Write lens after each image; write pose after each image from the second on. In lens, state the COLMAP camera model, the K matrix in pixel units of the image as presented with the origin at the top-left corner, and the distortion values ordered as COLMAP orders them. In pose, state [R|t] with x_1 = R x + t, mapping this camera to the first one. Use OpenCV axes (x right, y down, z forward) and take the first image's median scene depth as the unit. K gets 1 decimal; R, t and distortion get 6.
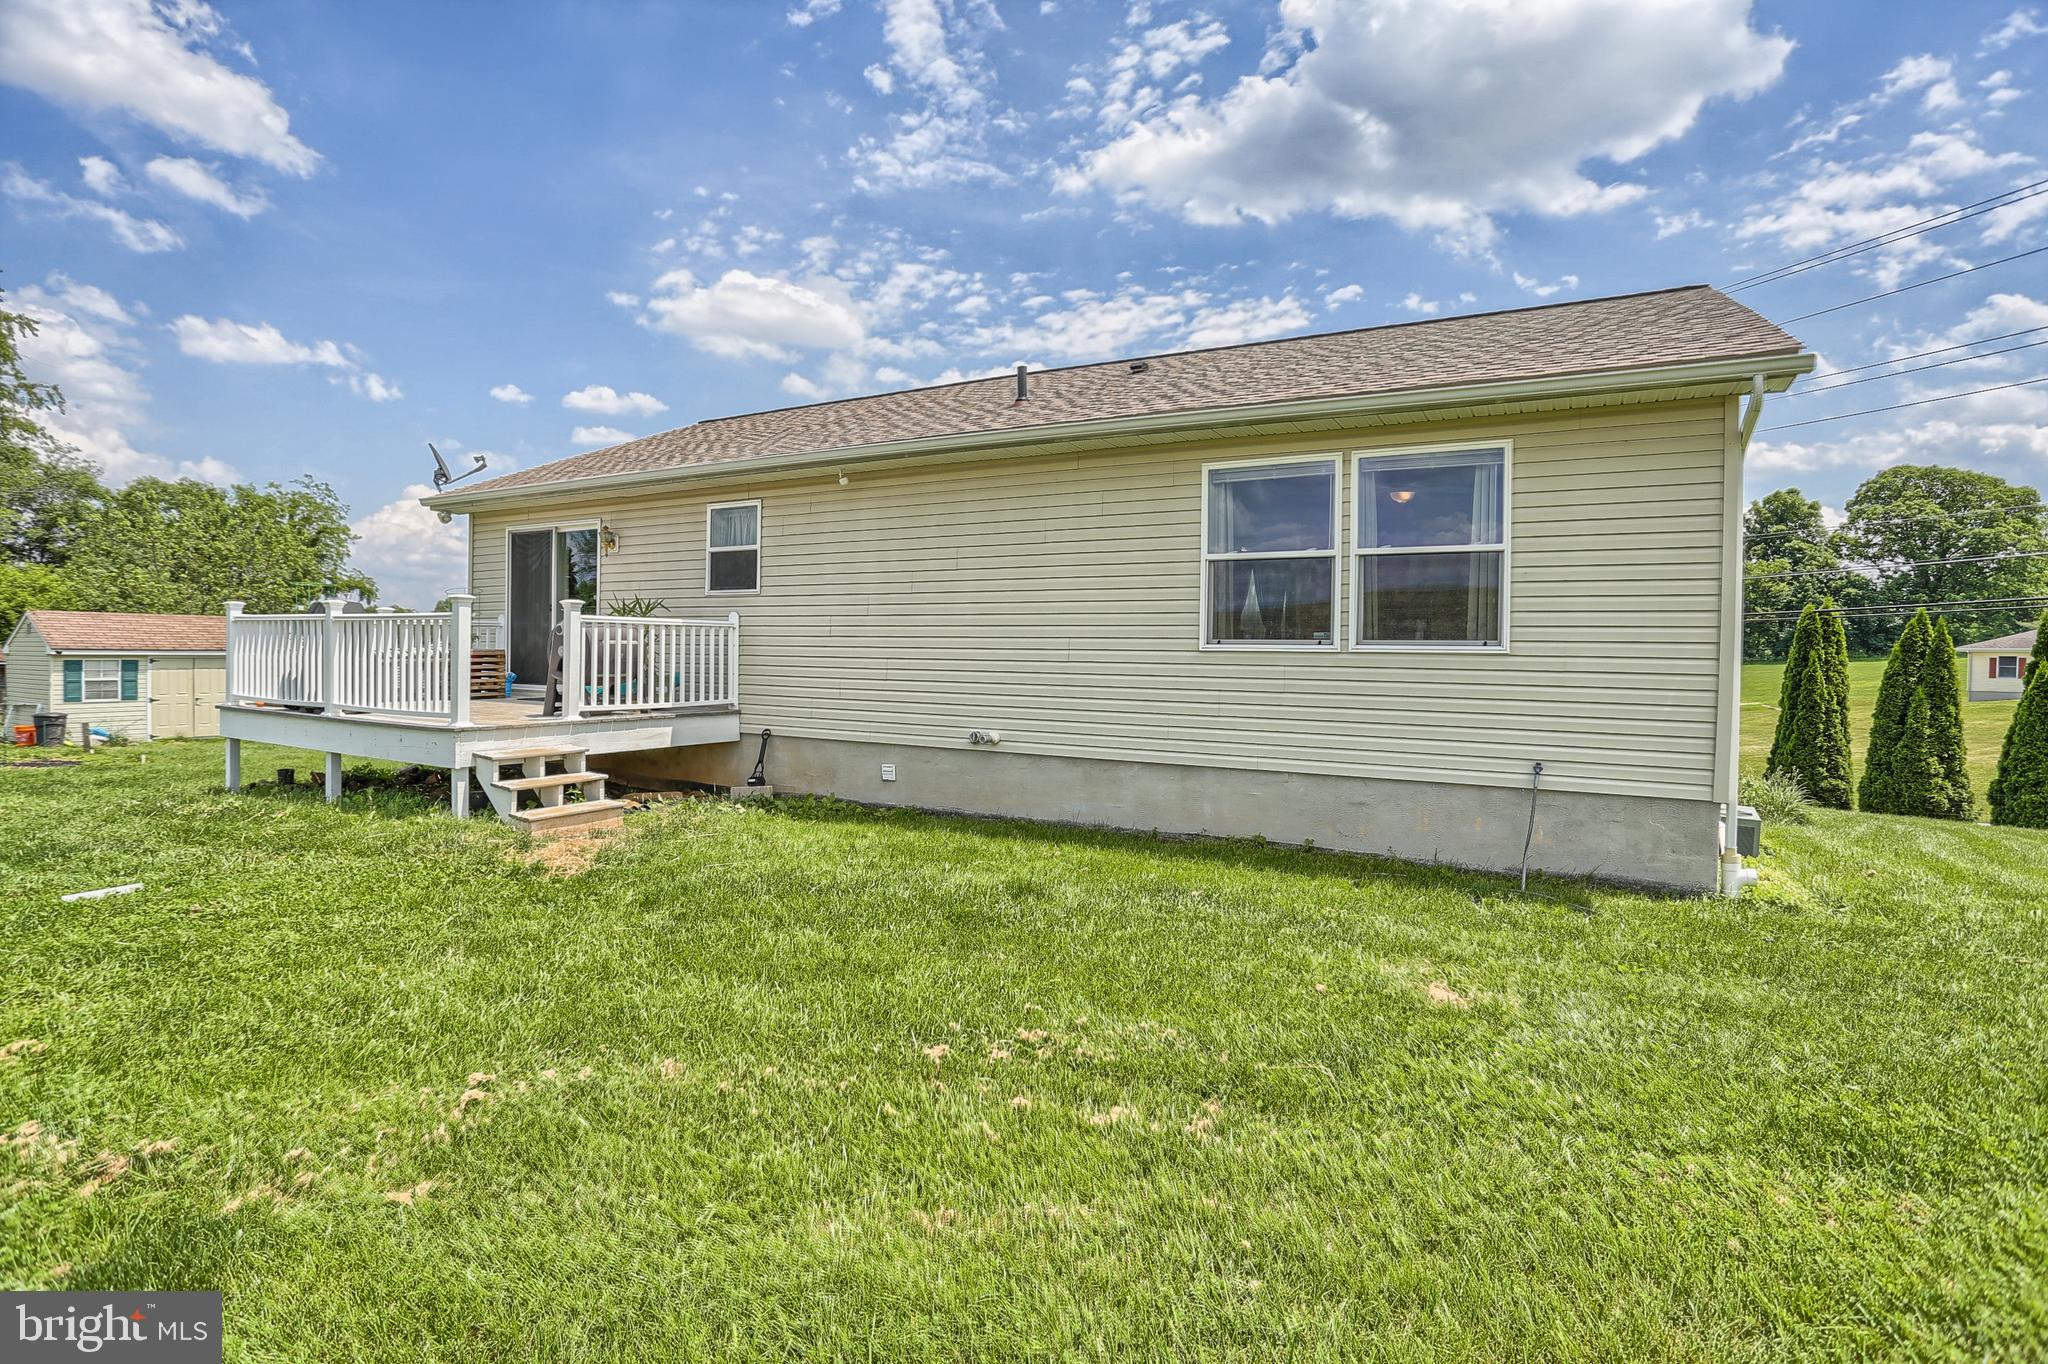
lens RADIAL K [[997.7, 0, 1022.2], [0, 997.7, 662.4], [0, 0, 1]] dist [-0.063215, 0.021967]
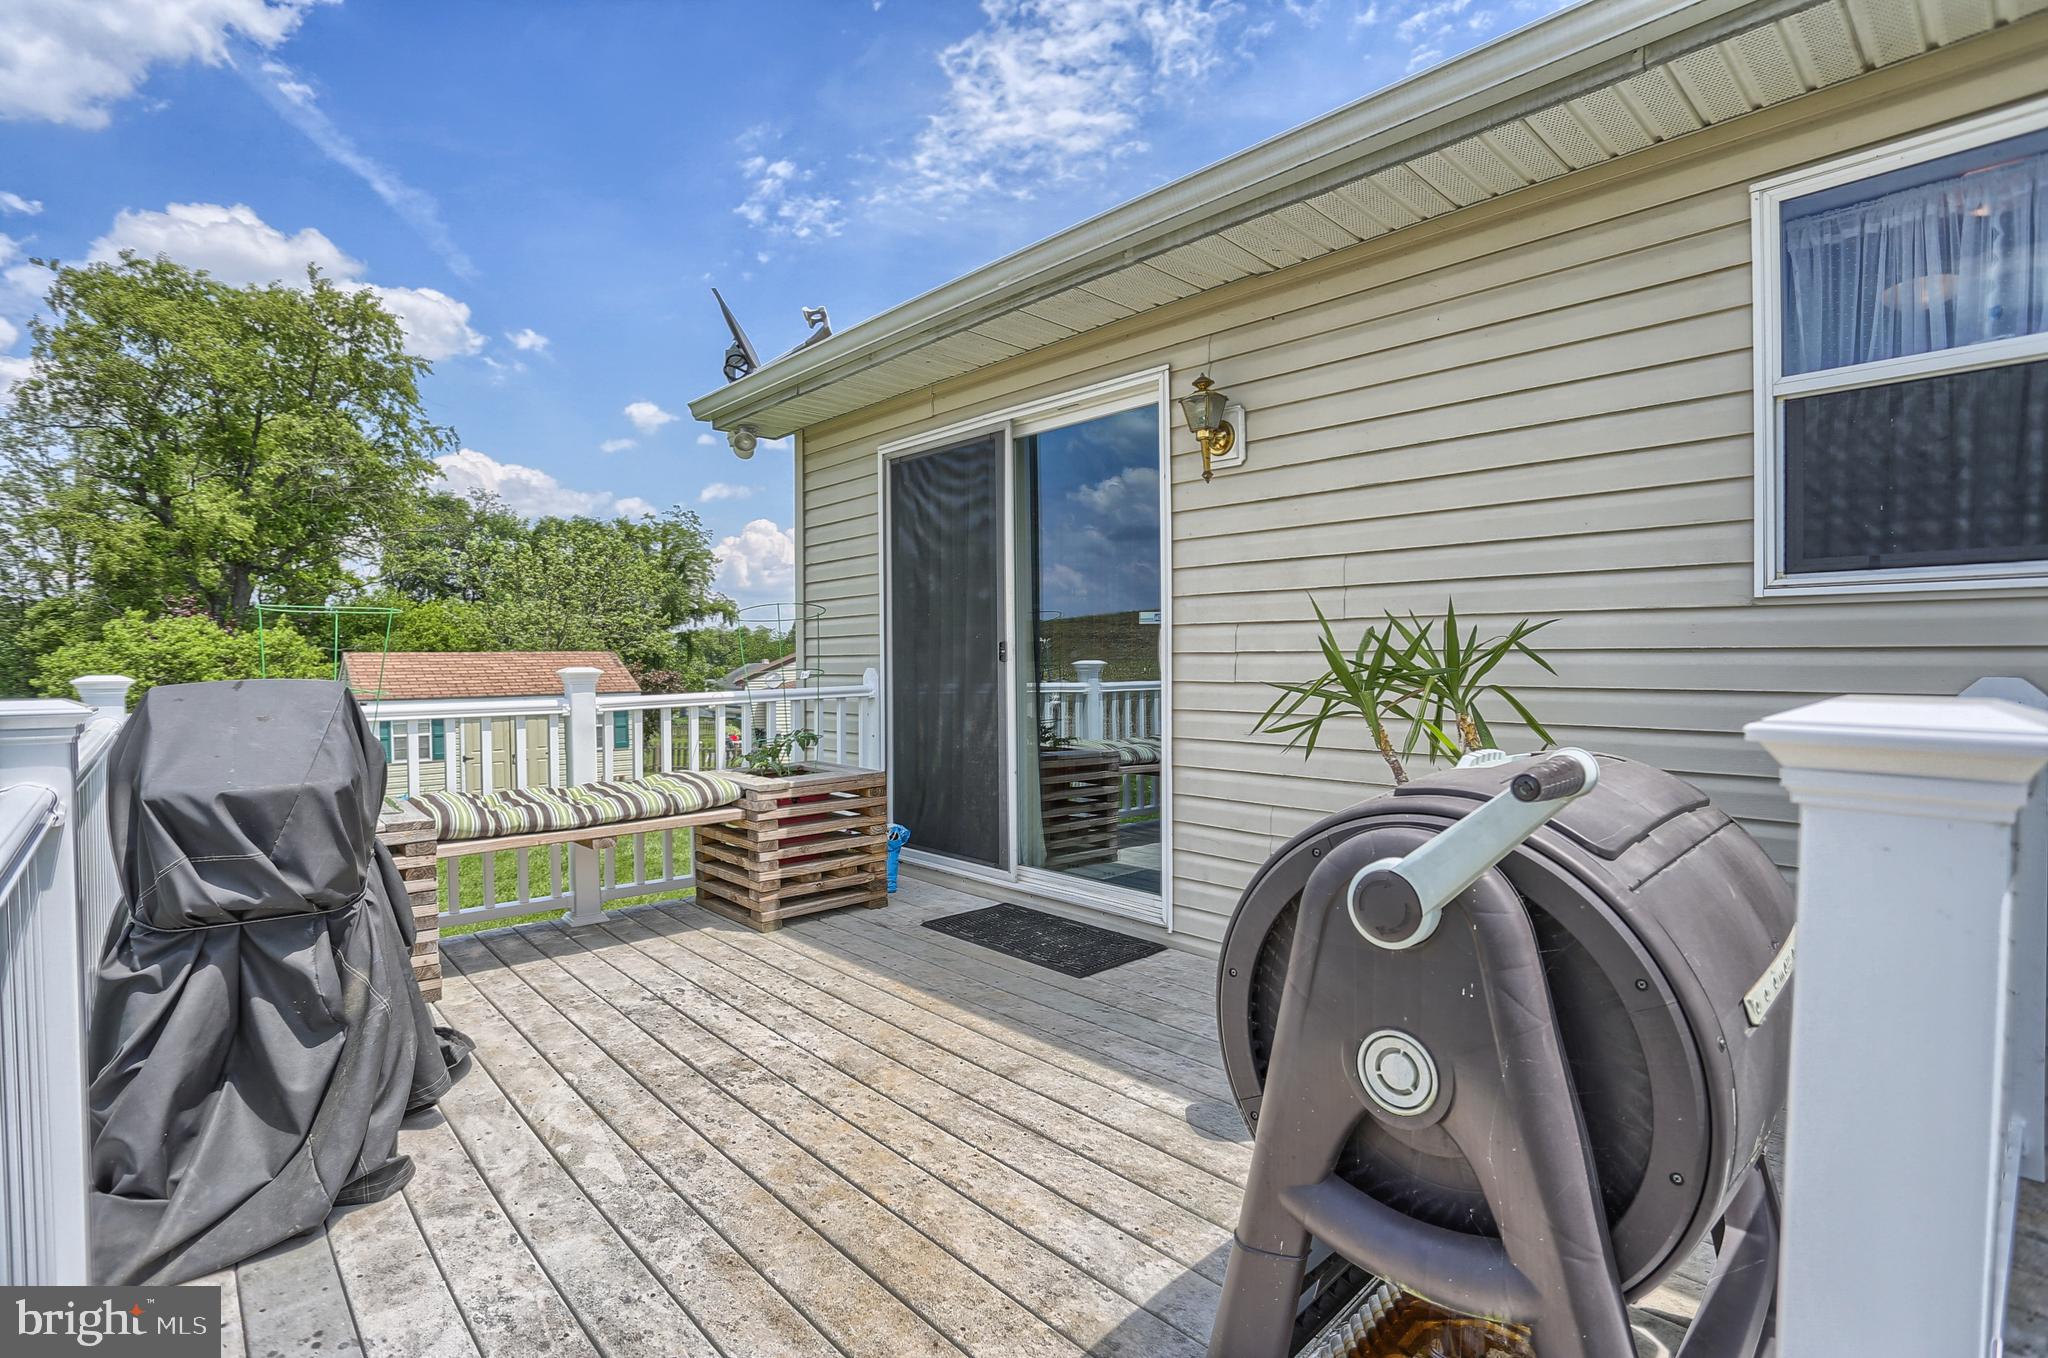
lens RADIAL K [[997.7, 0, 1022.2], [0, 997.7, 659.4], [0, 0, 1]] dist [-0.063215, 0.021967]
pose [[0.950041, -0.023920, -0.311208, -0.096385], [0.021919, 0.999710, -0.009927, -0.013181], [0.311355, 0.002610, 0.950290, 0.176633]]
